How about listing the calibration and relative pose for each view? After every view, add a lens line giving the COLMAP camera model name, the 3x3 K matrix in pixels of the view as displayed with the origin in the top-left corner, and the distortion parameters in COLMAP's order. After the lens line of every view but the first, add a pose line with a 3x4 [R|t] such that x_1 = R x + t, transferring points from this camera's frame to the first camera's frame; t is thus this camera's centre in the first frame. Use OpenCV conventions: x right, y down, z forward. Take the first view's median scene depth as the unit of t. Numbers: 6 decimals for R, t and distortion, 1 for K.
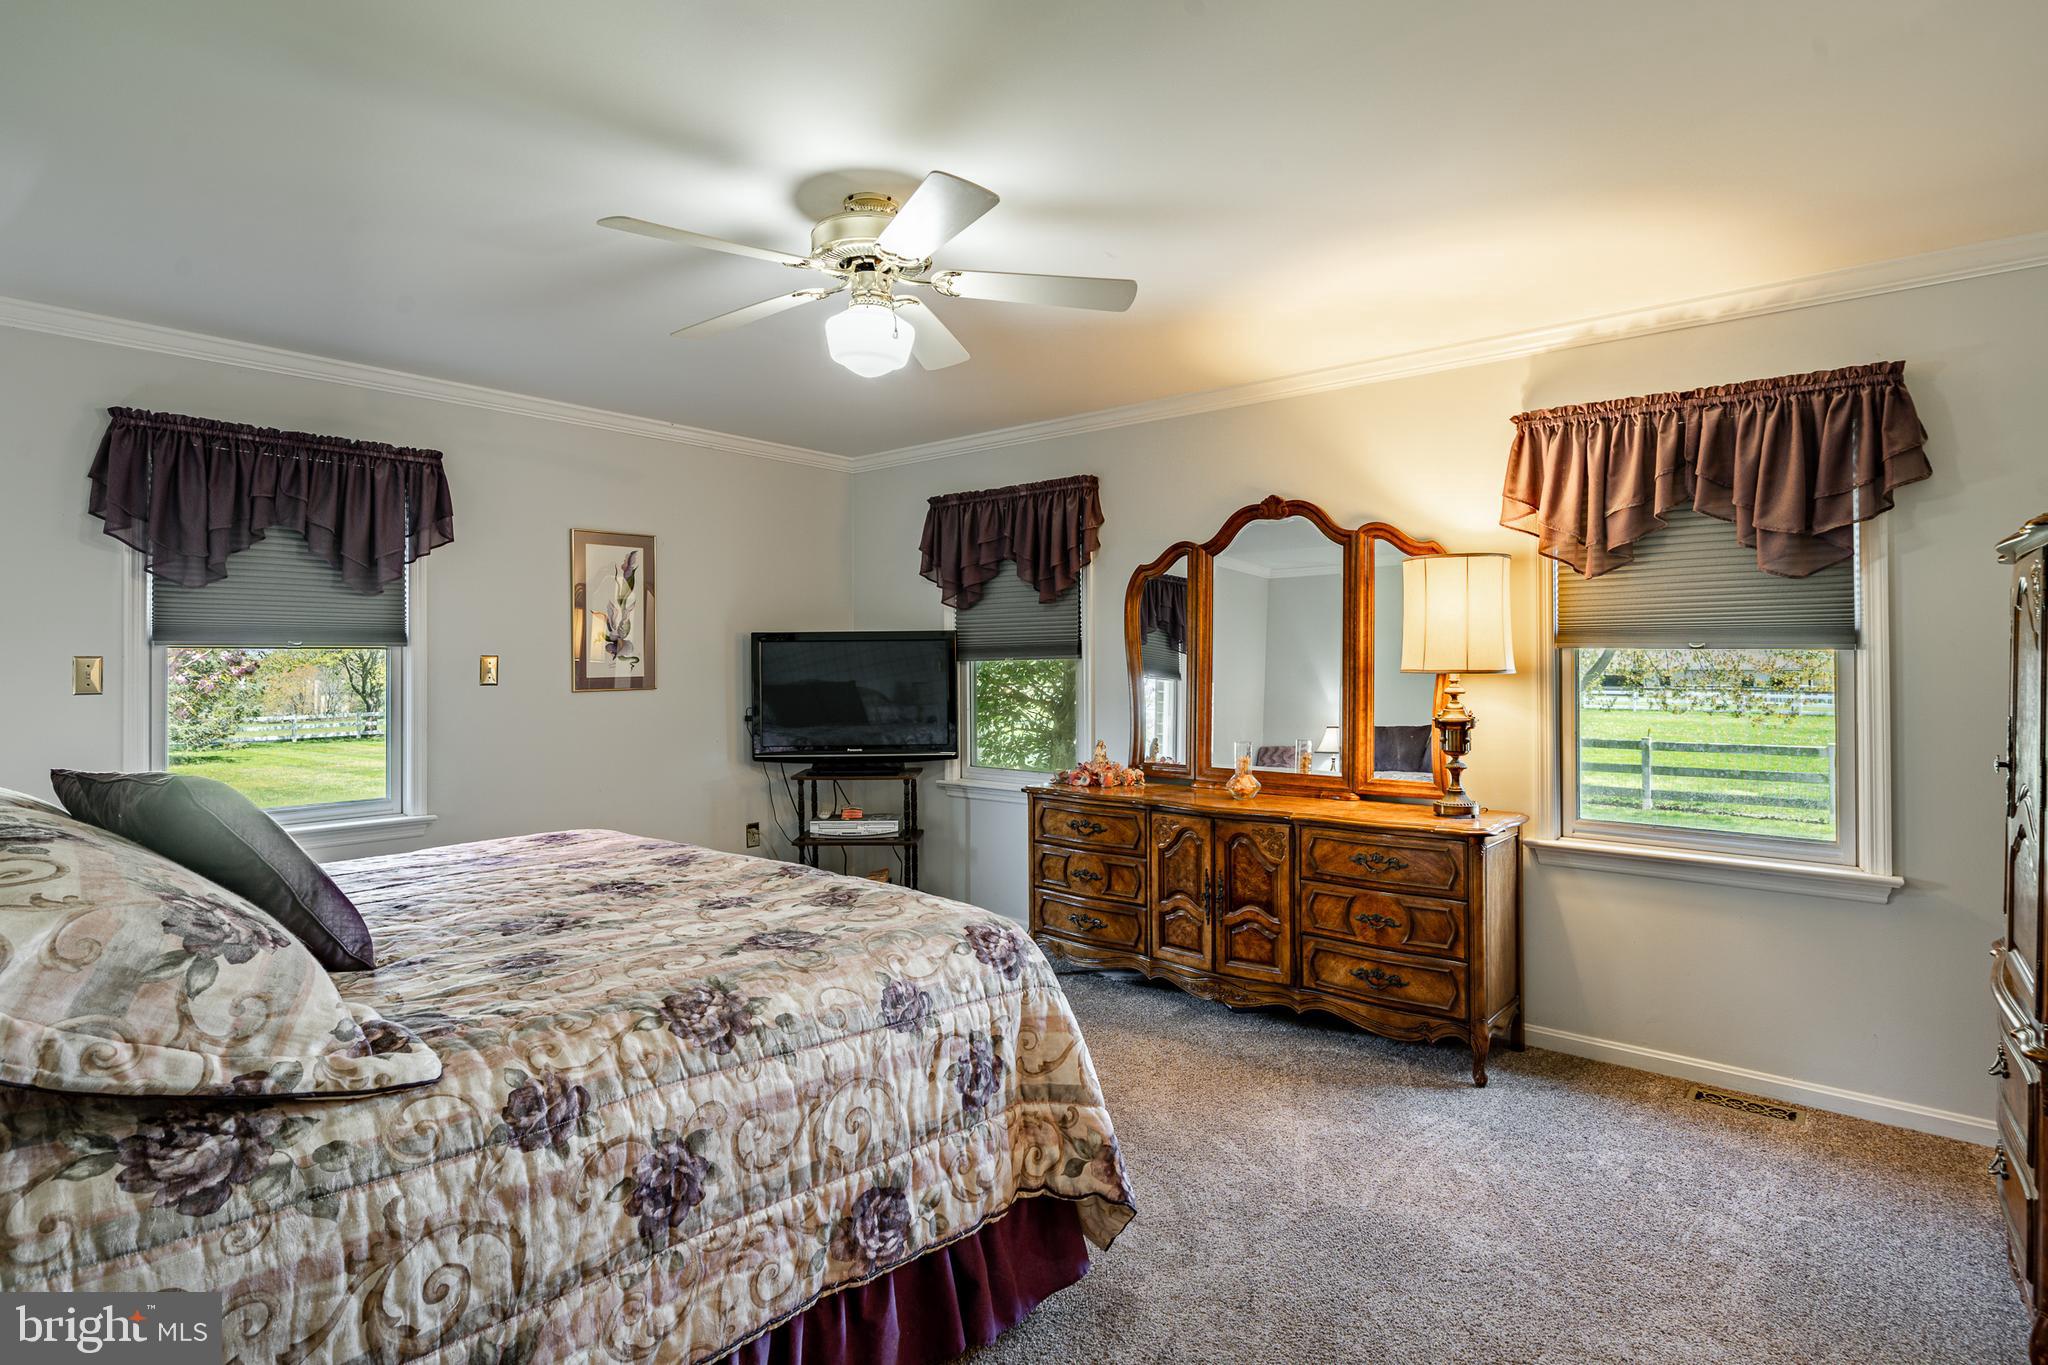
lens RADIAL K [[1058.3, 0, 1001.6], [0, 1058.3, 670.9], [0, 0, 1]] dist [-0.001724, 0.000652]
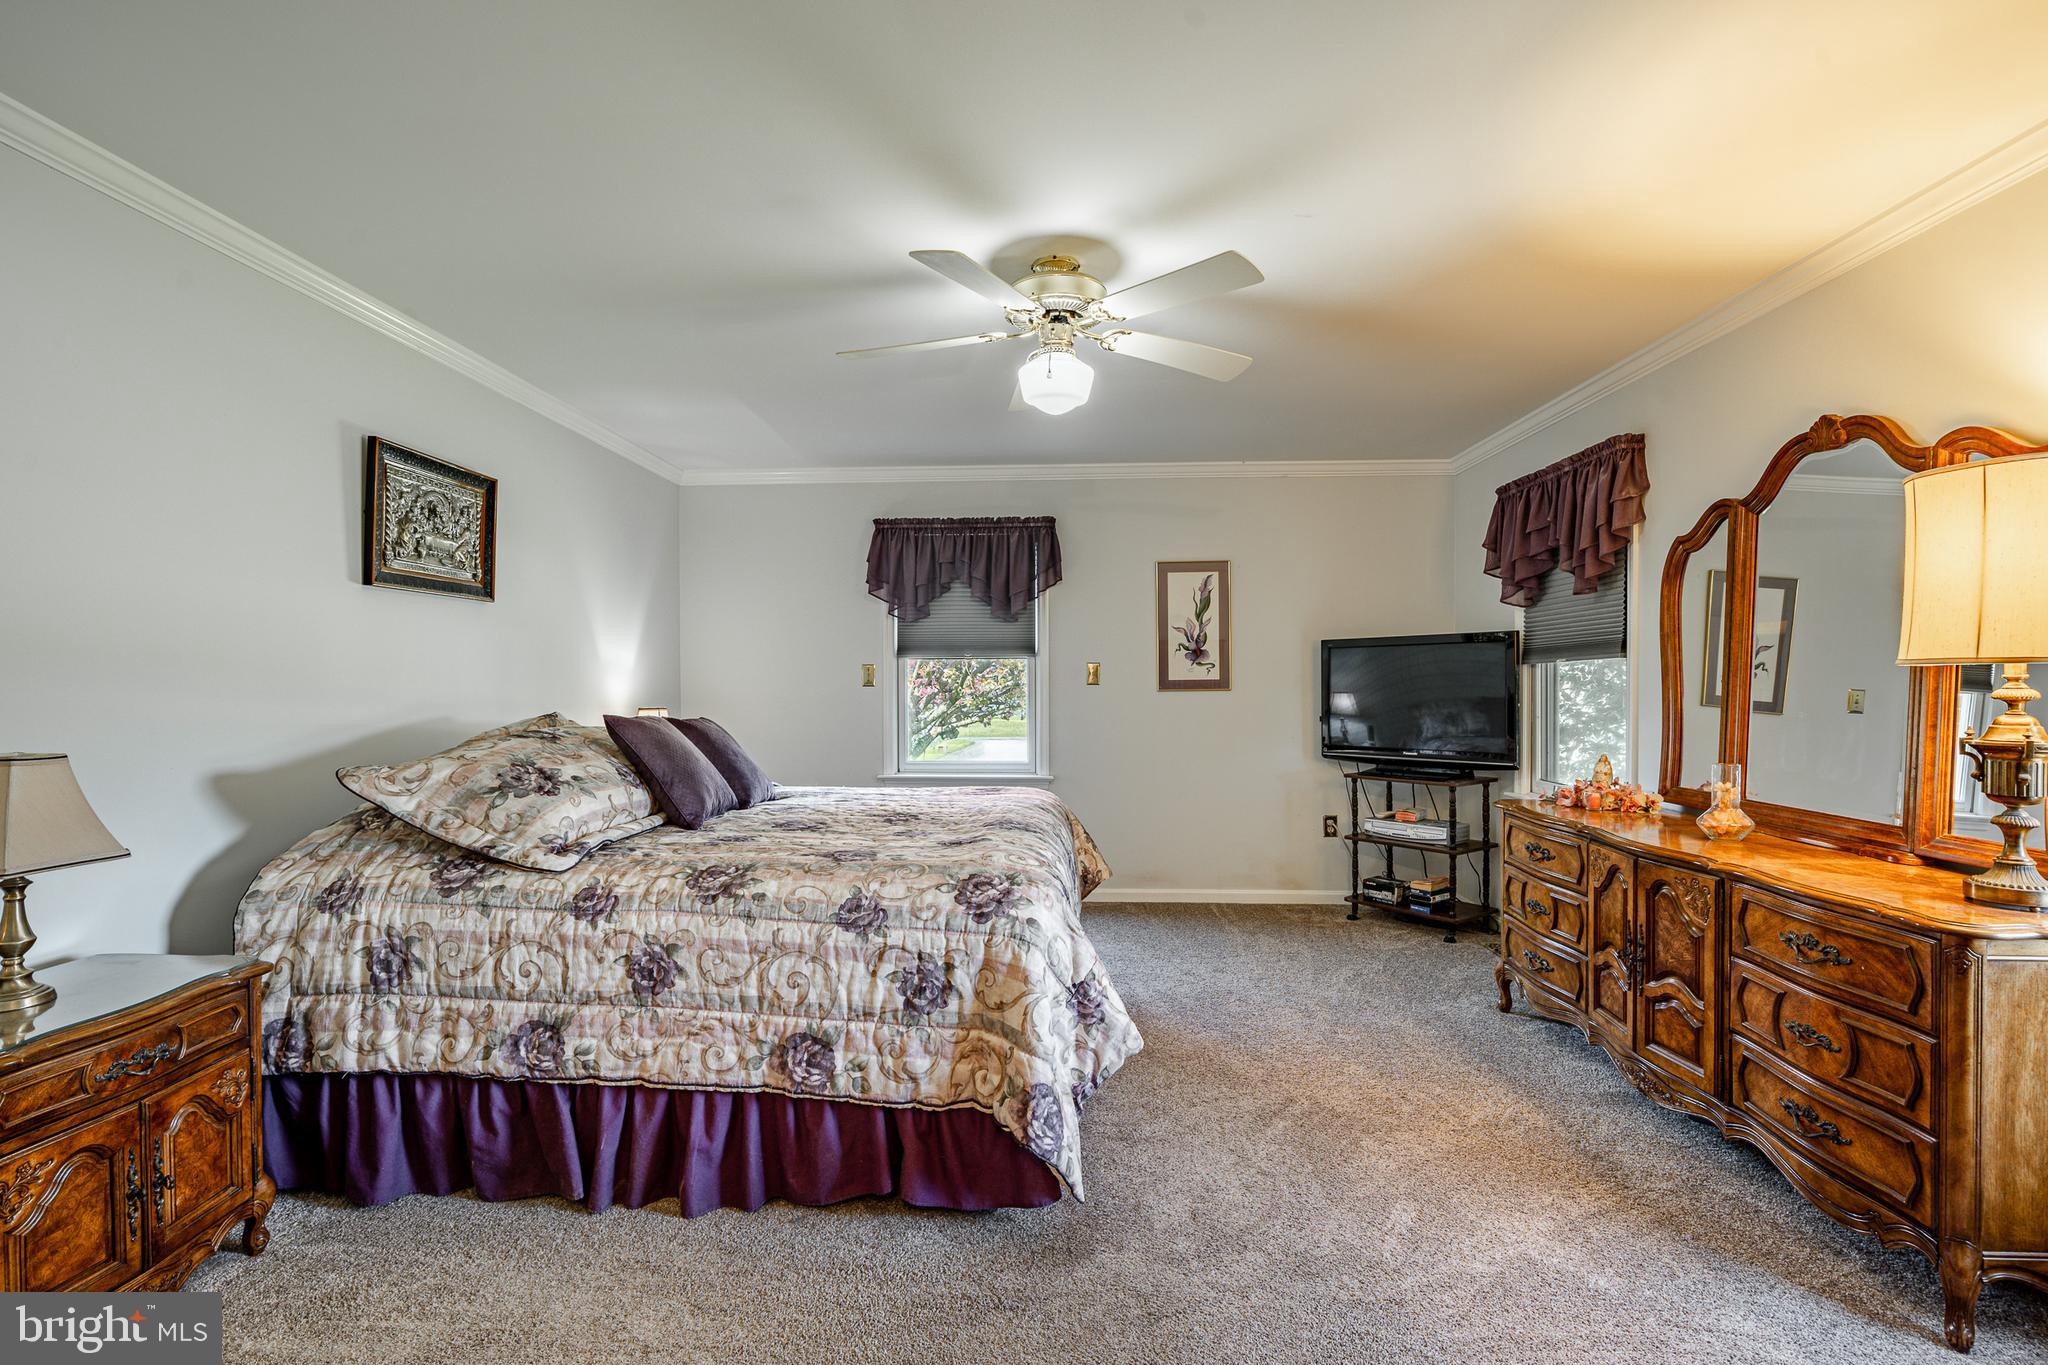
lens RADIAL K [[941.1, 0, 1021.6], [0, 941.1, 709.8], [0, 0, 1]] dist [-0.002005, 0.000582]
pose [[0.613776, 0.025535, -0.789067, 0.924214], [-0.006111, 0.999601, 0.027595, 0.029300], [0.789457, -0.012115, 0.613686, 0.435320]]
